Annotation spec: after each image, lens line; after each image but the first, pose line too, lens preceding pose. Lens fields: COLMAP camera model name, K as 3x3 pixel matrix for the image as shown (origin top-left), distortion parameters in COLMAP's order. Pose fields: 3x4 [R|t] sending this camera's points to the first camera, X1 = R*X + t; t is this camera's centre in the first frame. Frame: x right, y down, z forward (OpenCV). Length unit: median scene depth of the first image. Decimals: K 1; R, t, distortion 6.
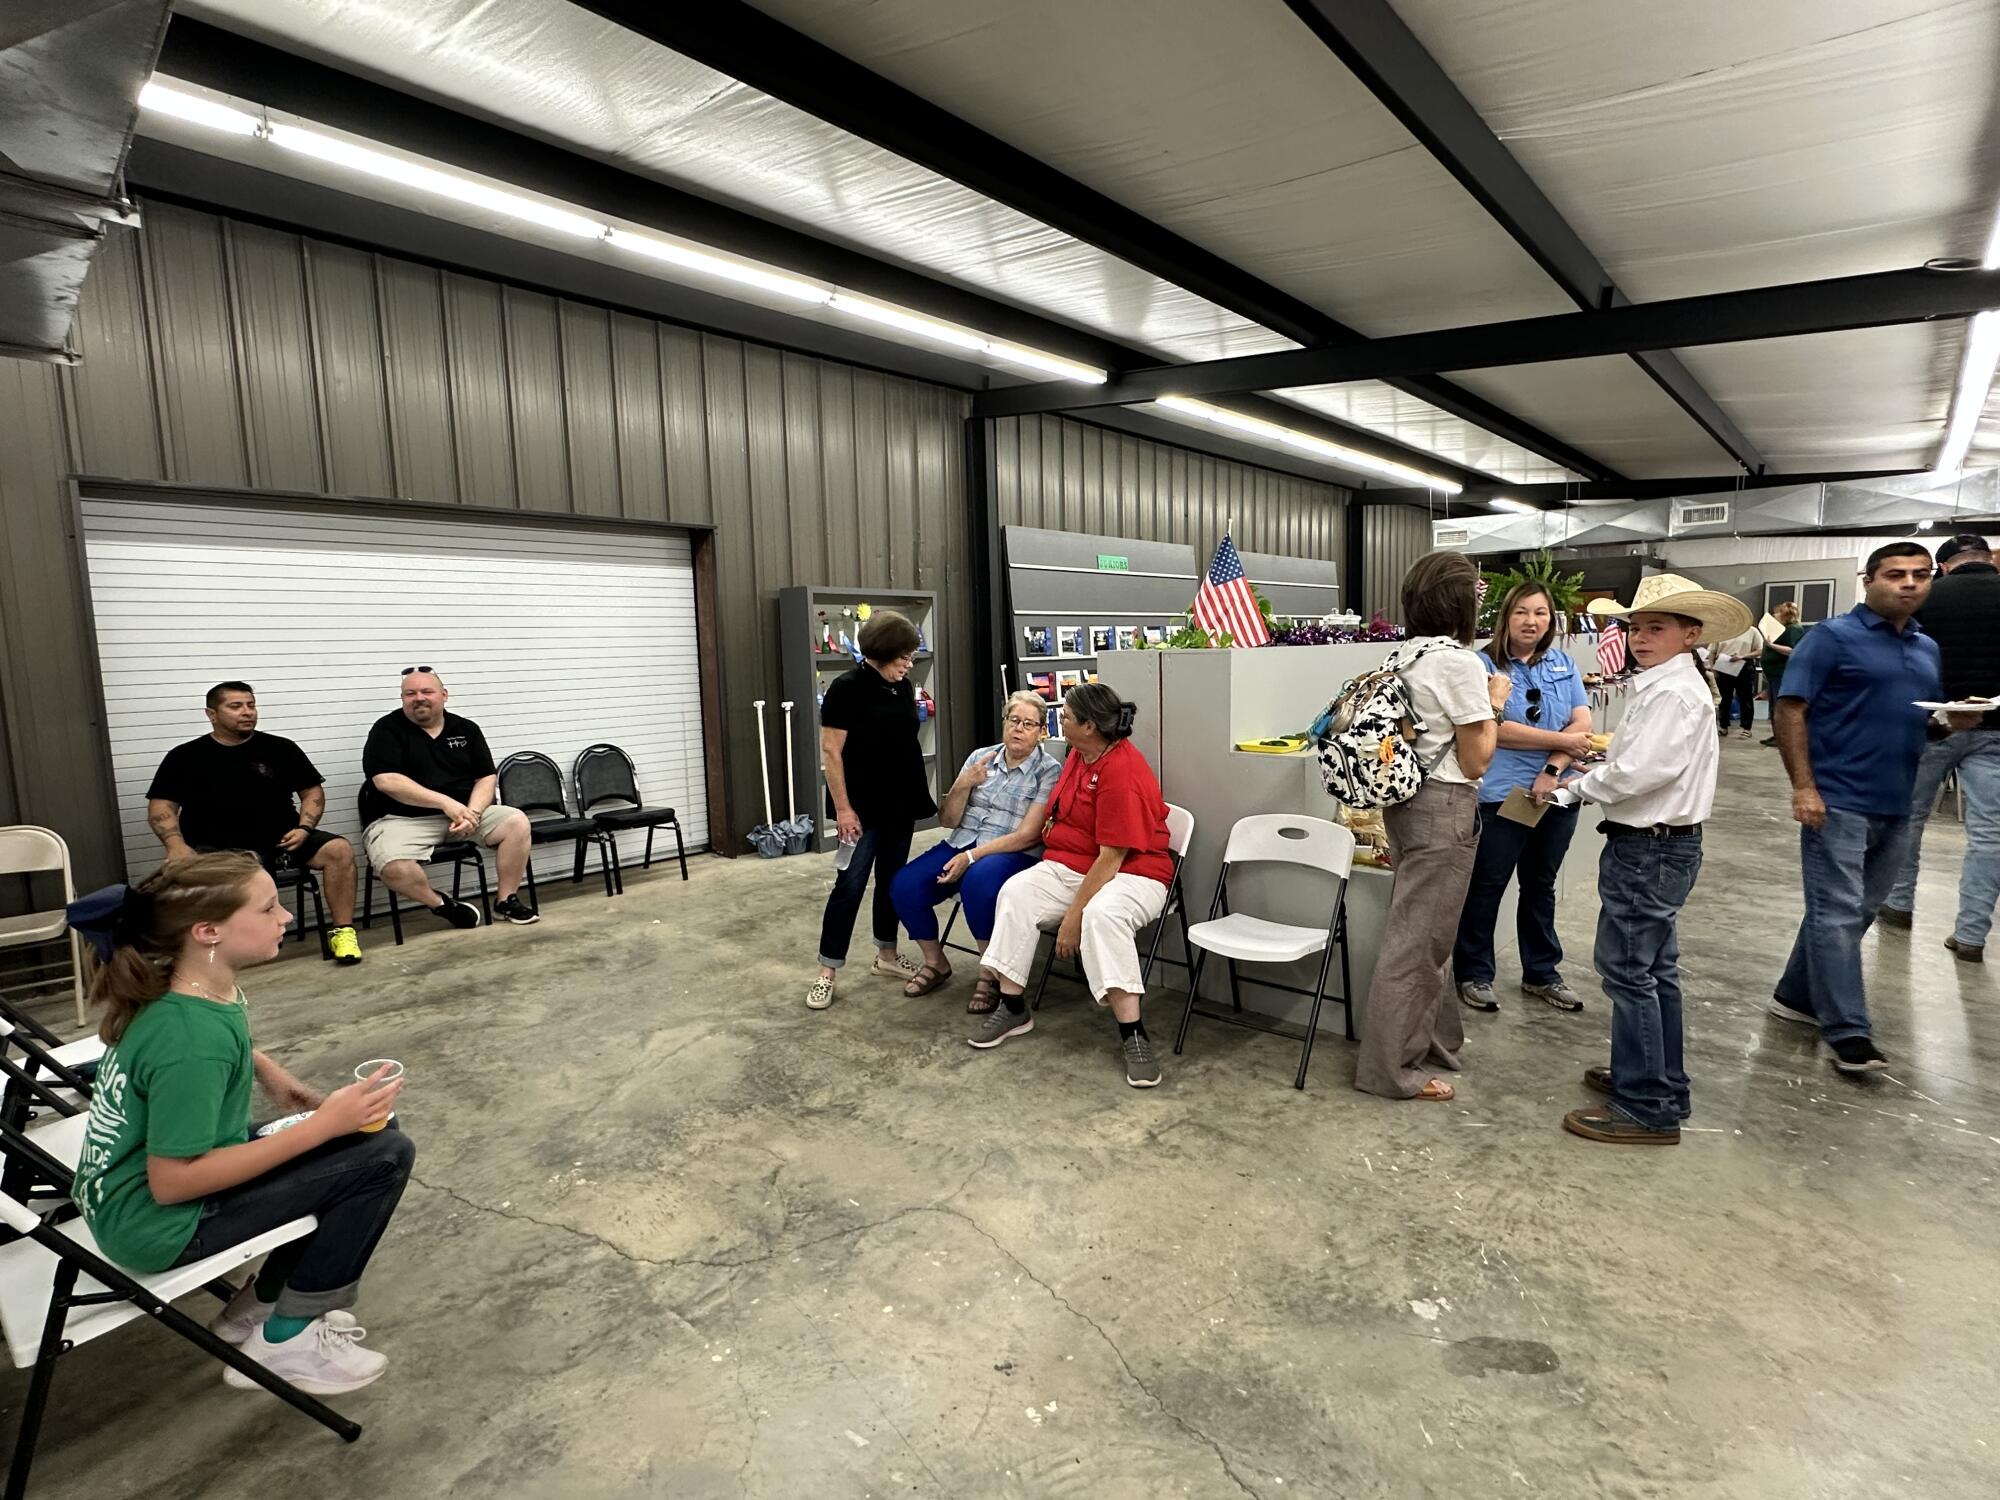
lens RADIAL K [[945.2, 0, 1000.0], [0, 945.2, 750.0], [0, 0, 1]] dist [0.002512, 0.000284]
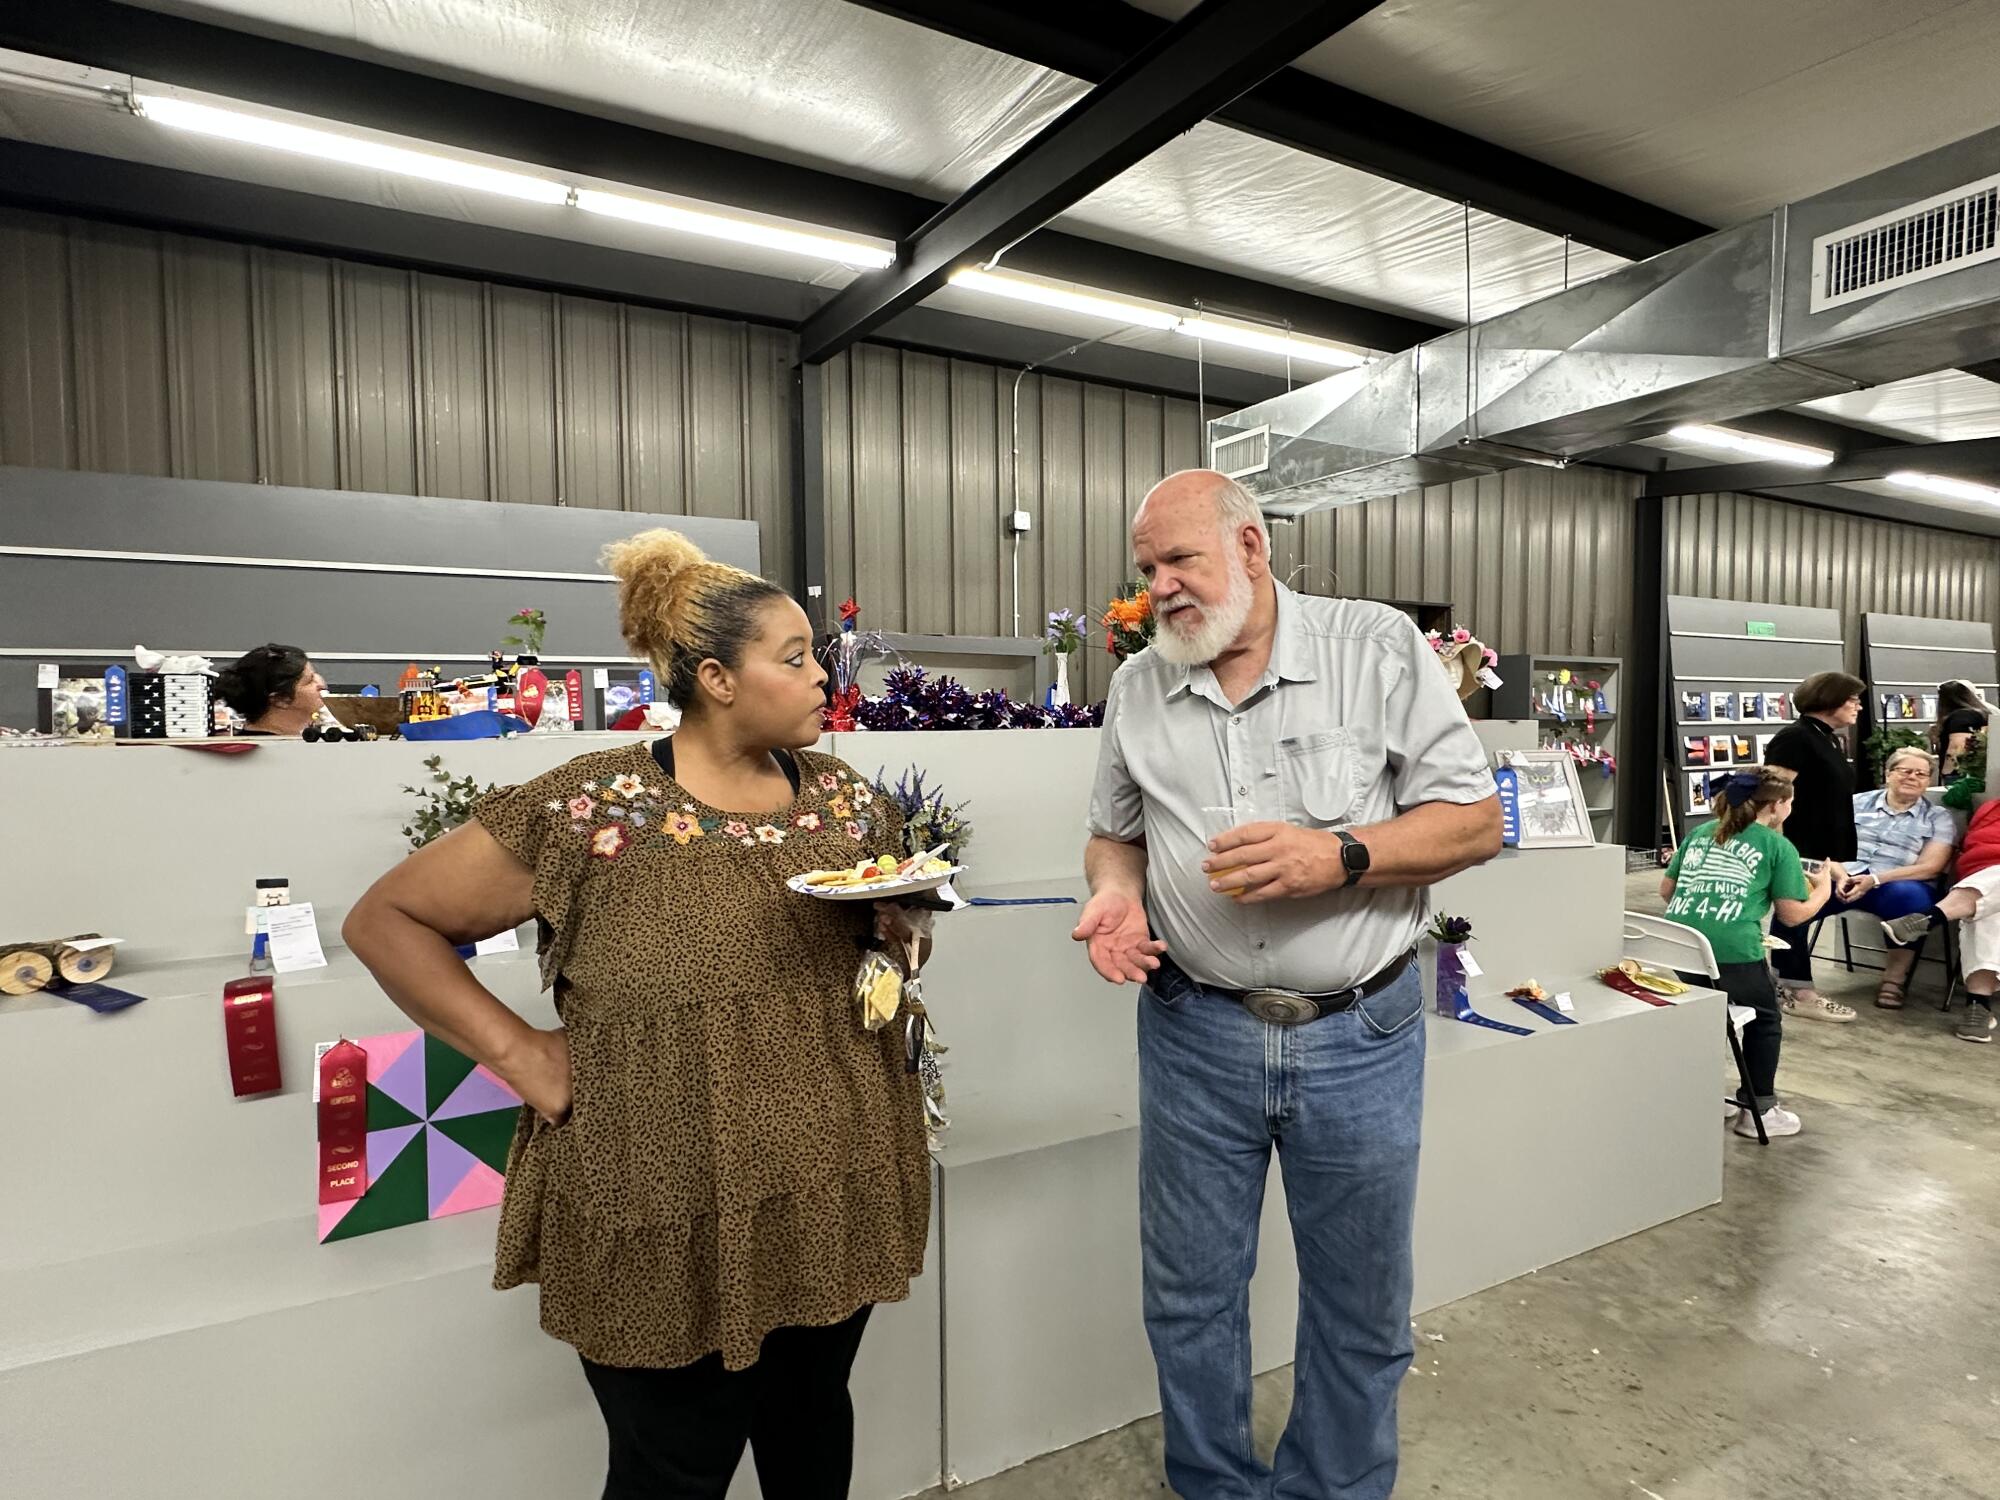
lens RADIAL K [[1091.3, 0, 1000.0], [0, 1091.3, 750.0], [0, 0, 1]] dist [0.000432, 0.034309]
pose [[0.962416, 0.031556, -0.269741, -0.374574], [-0.050137, 0.996799, -0.062273, 0.045919], [0.266913, 0.073457, 0.960917, -0.353663]]
